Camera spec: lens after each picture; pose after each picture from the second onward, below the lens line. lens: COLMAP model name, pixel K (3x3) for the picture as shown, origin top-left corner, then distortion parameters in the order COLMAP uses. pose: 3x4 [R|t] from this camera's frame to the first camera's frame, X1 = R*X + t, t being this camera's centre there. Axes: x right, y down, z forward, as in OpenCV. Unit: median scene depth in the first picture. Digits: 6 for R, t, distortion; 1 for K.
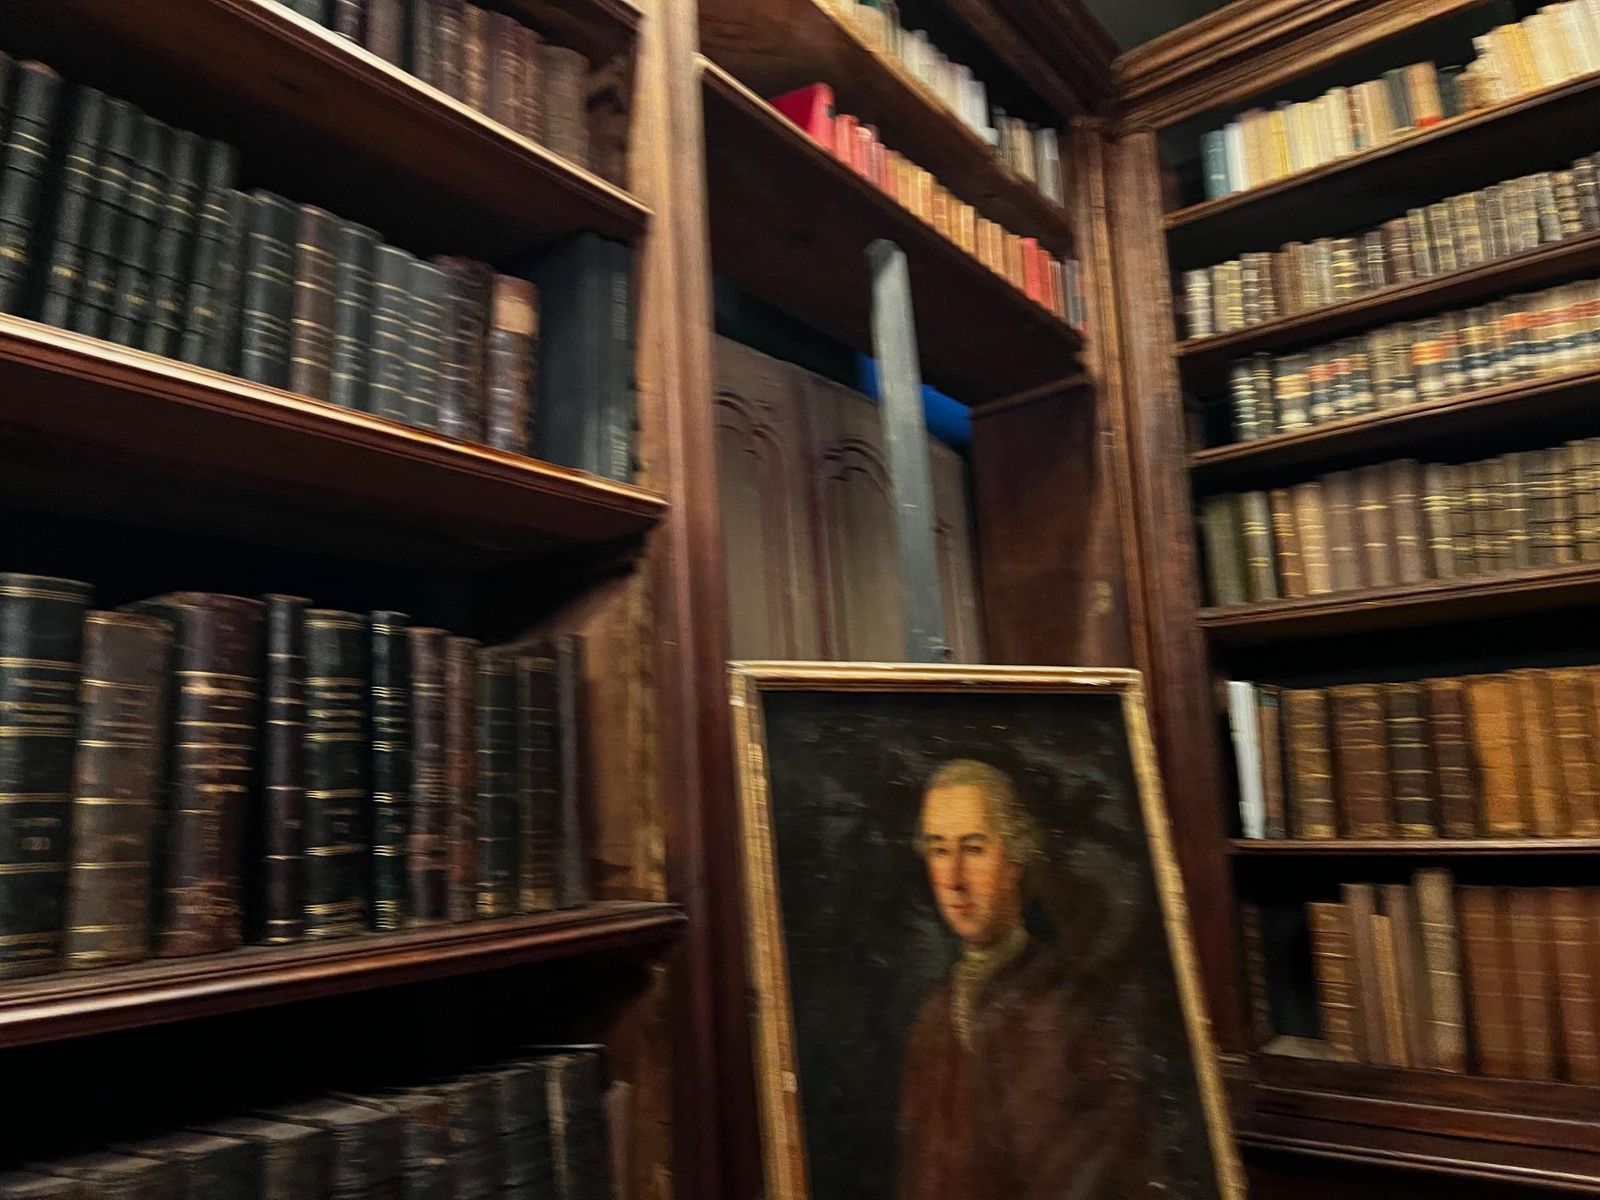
lens RADIAL K [[1206.3, 0, 795.2], [0, 1206.3, 595.1], [0, 0, 1]] dist [0.093789, -0.110034]
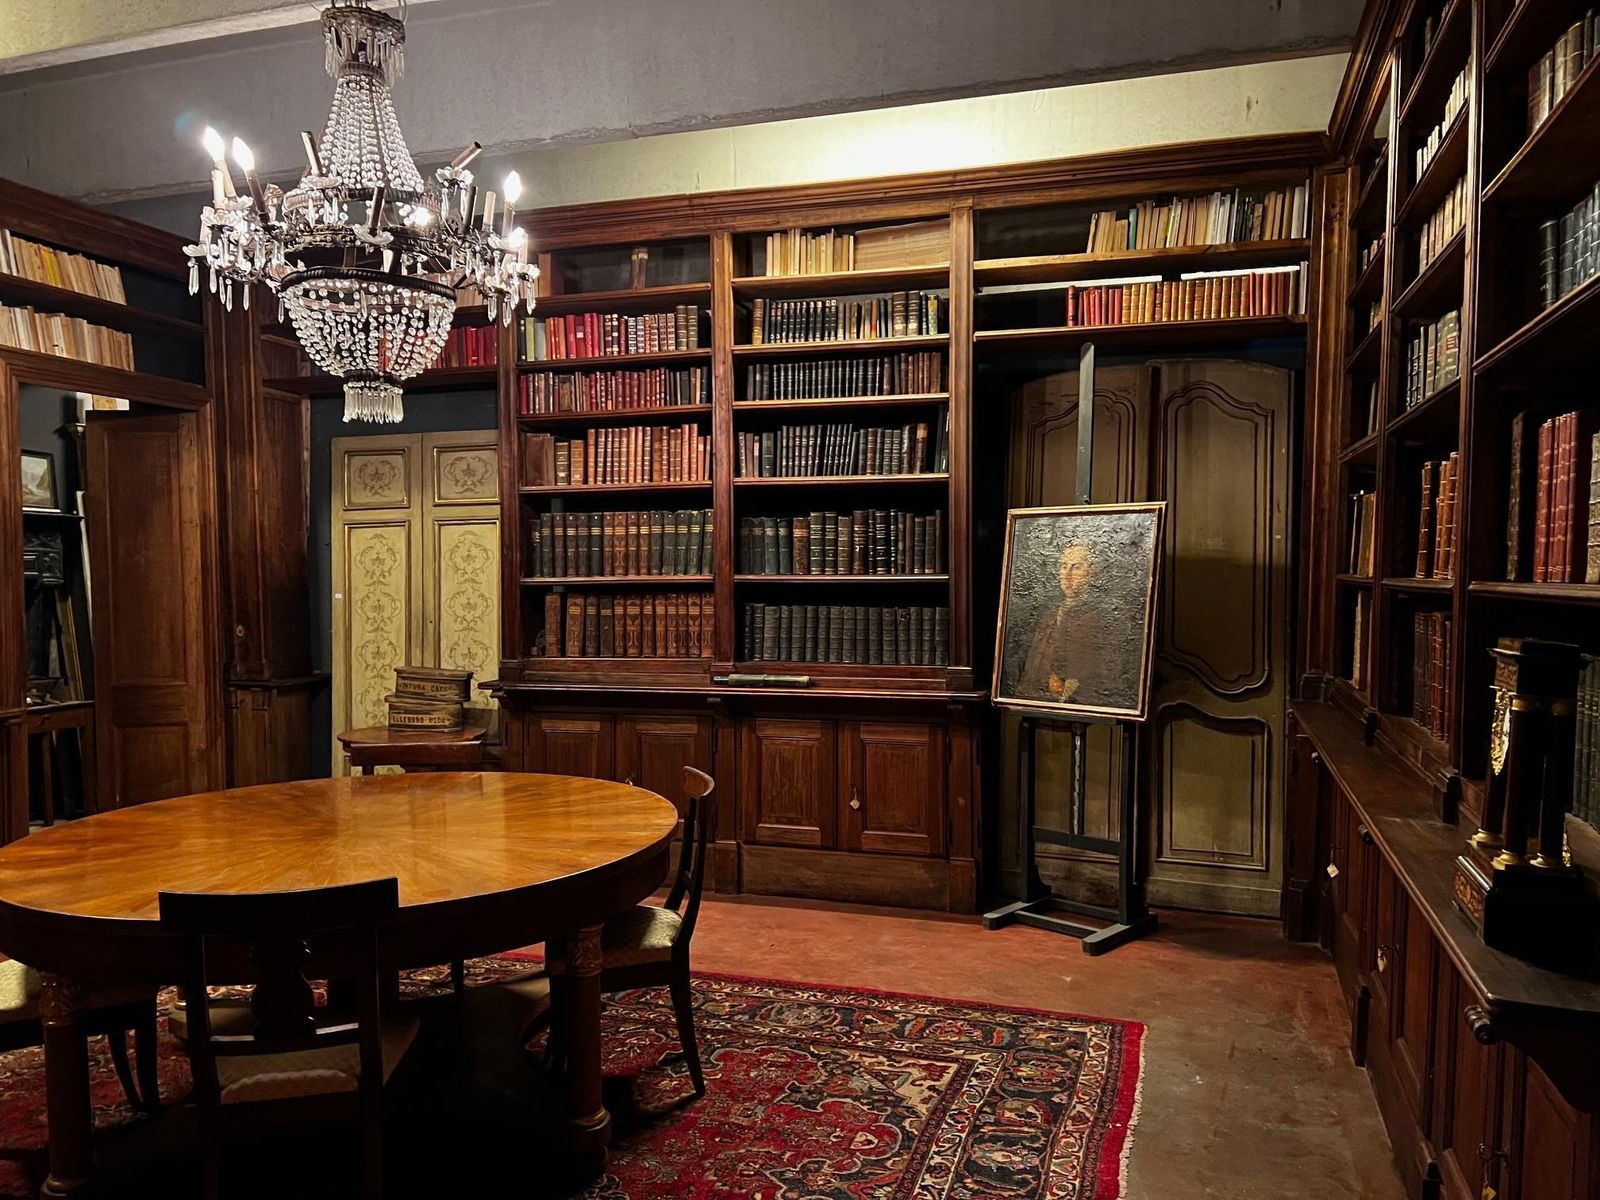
lens RADIAL K [[1206.2, 0, 791.6], [0, 1206.2, 610.3], [0, 0, 1]] dist [0.080559, -0.085714]
pose [[0.333339, 0.081480, -0.939280, 2.067498], [0.161562, 0.976585, 0.142053, -0.174524], [0.928861, -0.199104, 0.312370, -0.475641]]
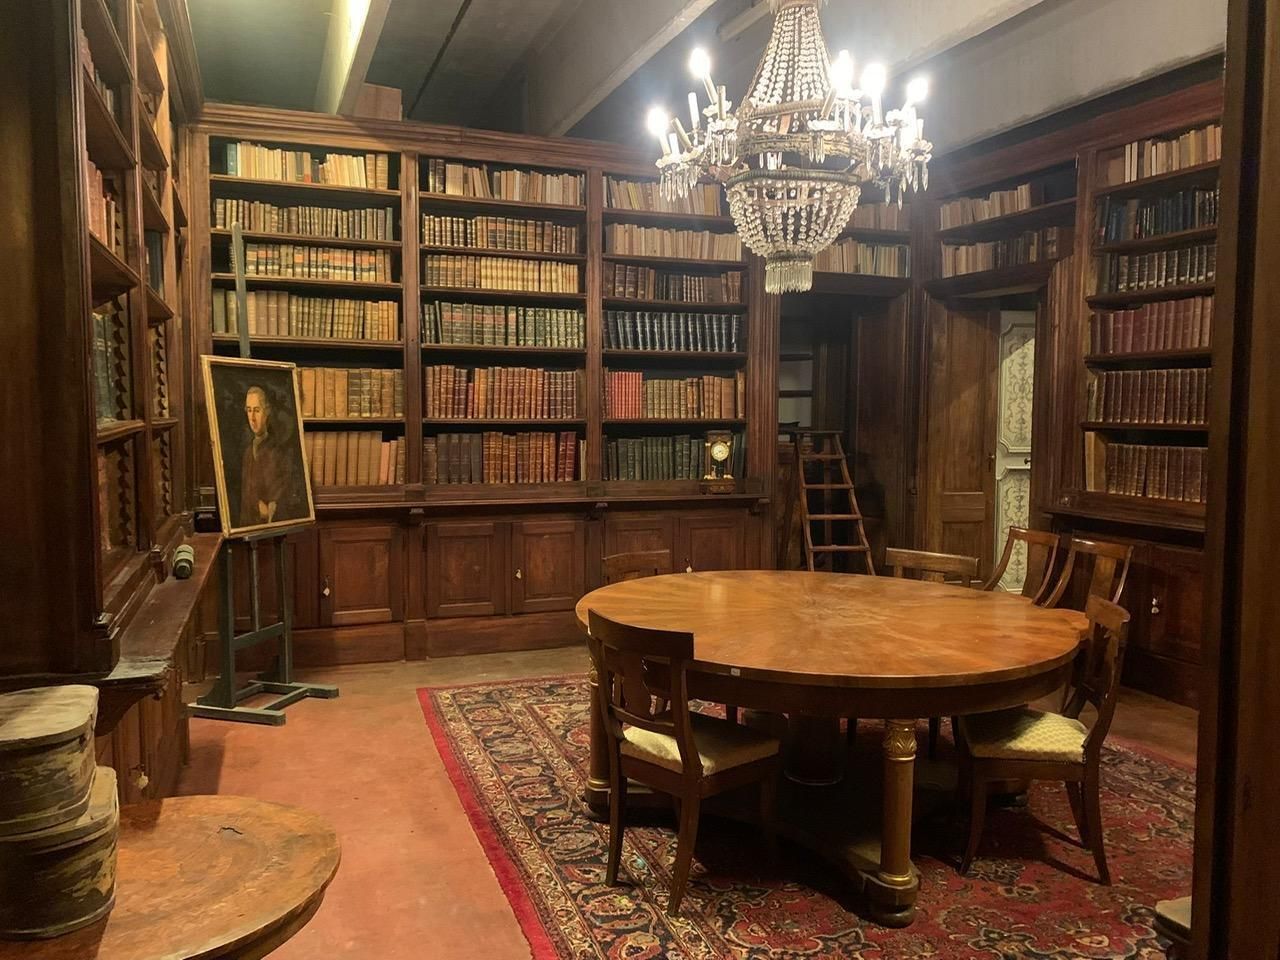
lens RADIAL K [[965.1, 0, 636.1], [0, 965.1, 476.0], [0, 0, 1]] dist [0.093789, -0.110034]
pose [[0.535854, -0.001723, 0.844309, -1.135922], [-0.189056, 0.974361, 0.121976, -0.135857], [-0.822872, -0.224982, 0.521790, -1.120120]]
